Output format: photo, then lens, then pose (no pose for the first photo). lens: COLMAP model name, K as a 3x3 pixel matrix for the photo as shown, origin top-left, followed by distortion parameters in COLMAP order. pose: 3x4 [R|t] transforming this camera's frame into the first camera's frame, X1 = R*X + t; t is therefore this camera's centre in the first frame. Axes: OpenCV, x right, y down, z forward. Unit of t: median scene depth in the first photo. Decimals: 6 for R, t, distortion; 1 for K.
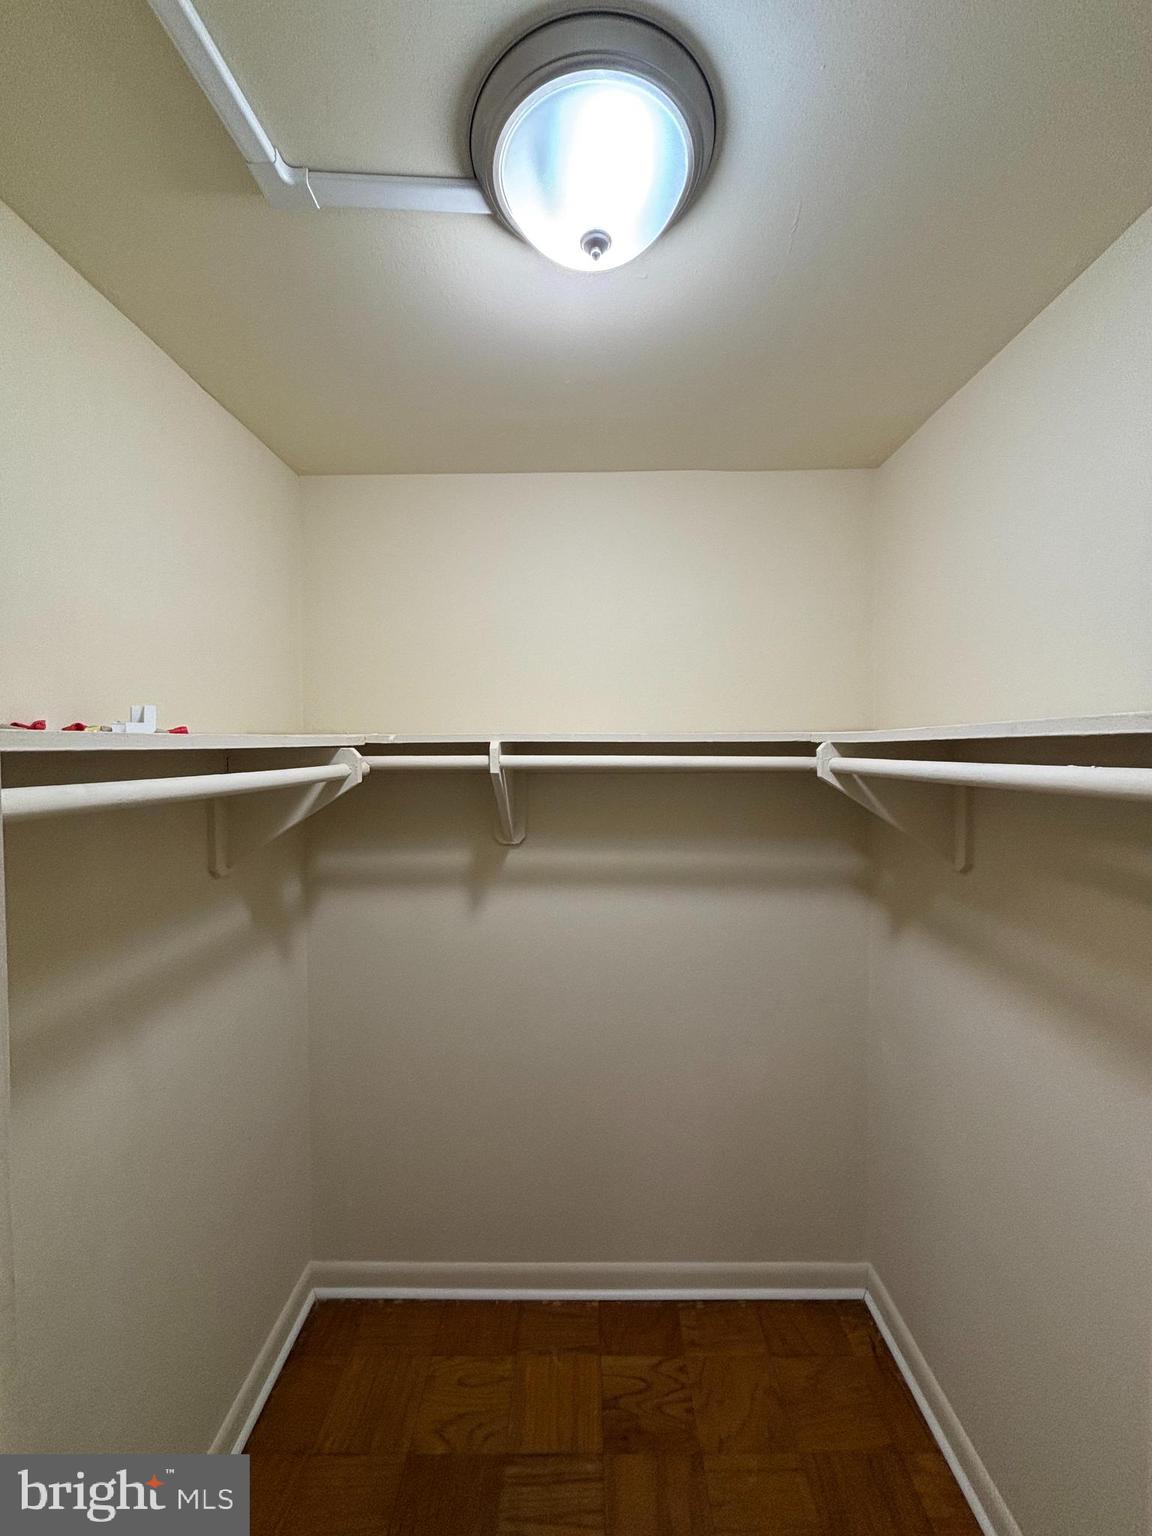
lens RADIAL K [[618.4, 0, 580.5], [0, 618.4, 762.0], [0, 0, 1]] dist [0.002647, 0.000229]
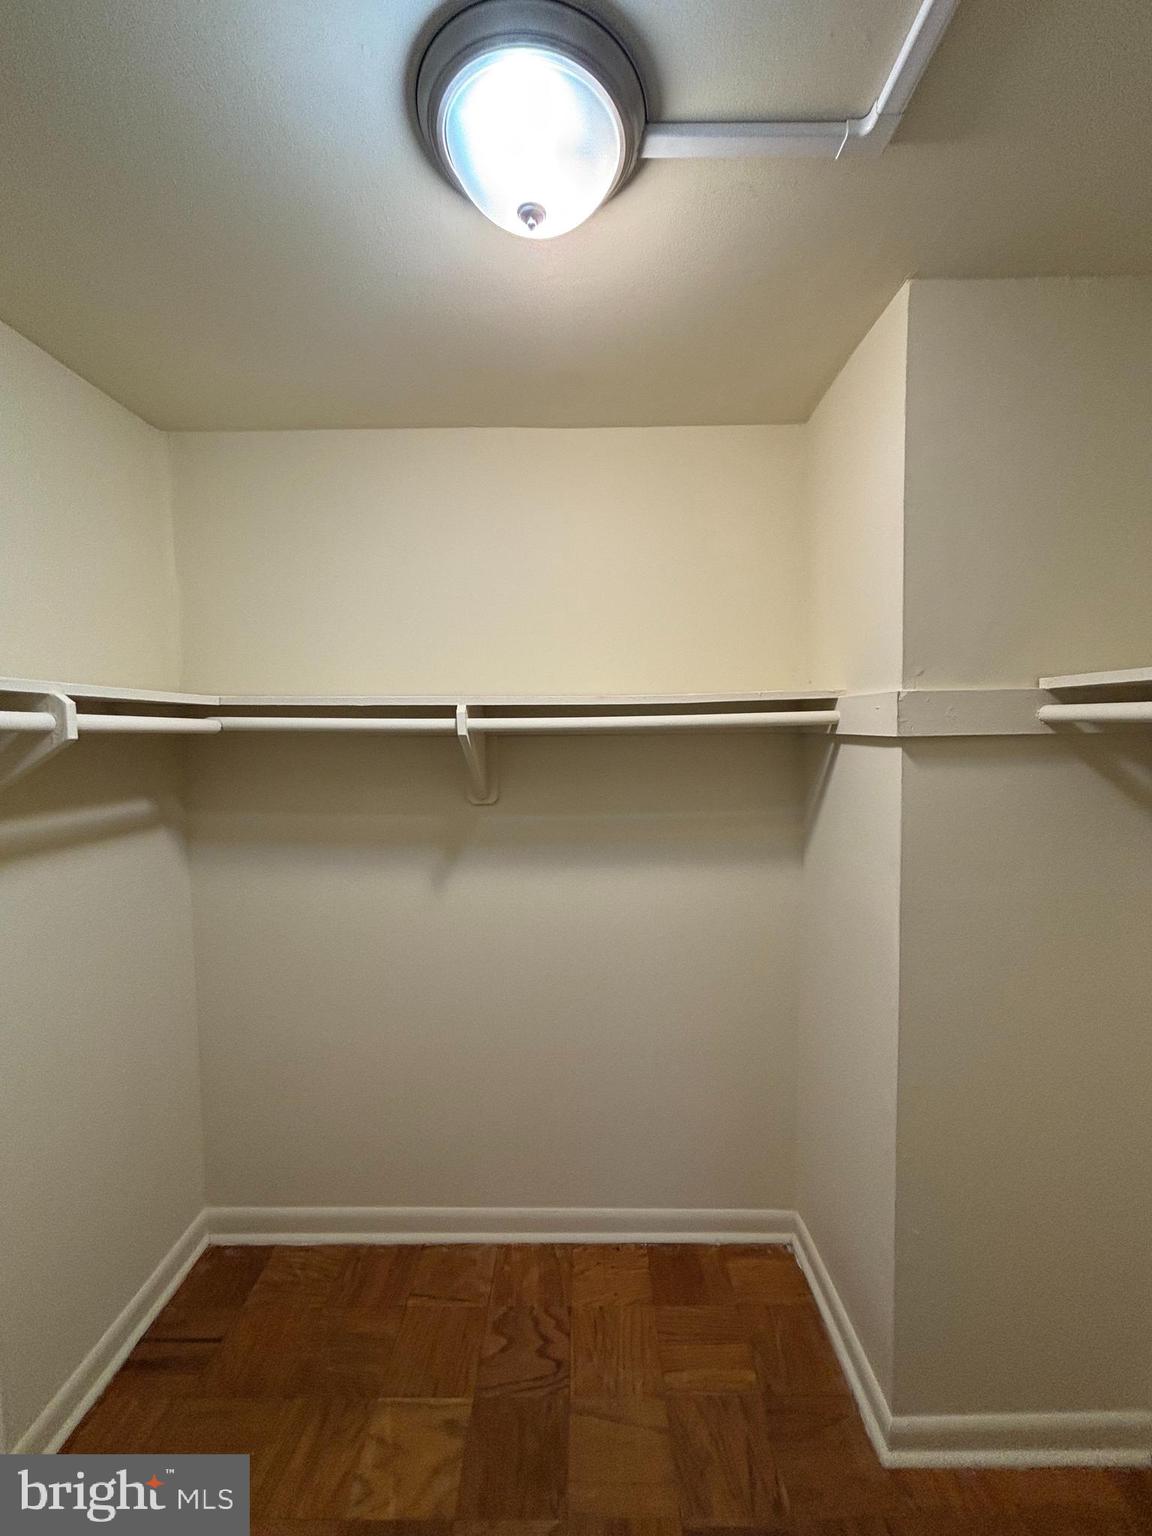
lens RADIAL K [[618.4, 0, 577.2], [0, 618.4, 753.7], [0, 0, 1]] dist [0.002647, 0.000229]
pose [[0.999959, -0.001213, -0.008977, 0.108531], [0.001634, 0.998893, 0.047020, 0.000179], [0.008910, -0.047032, 0.998854, 0.003756]]
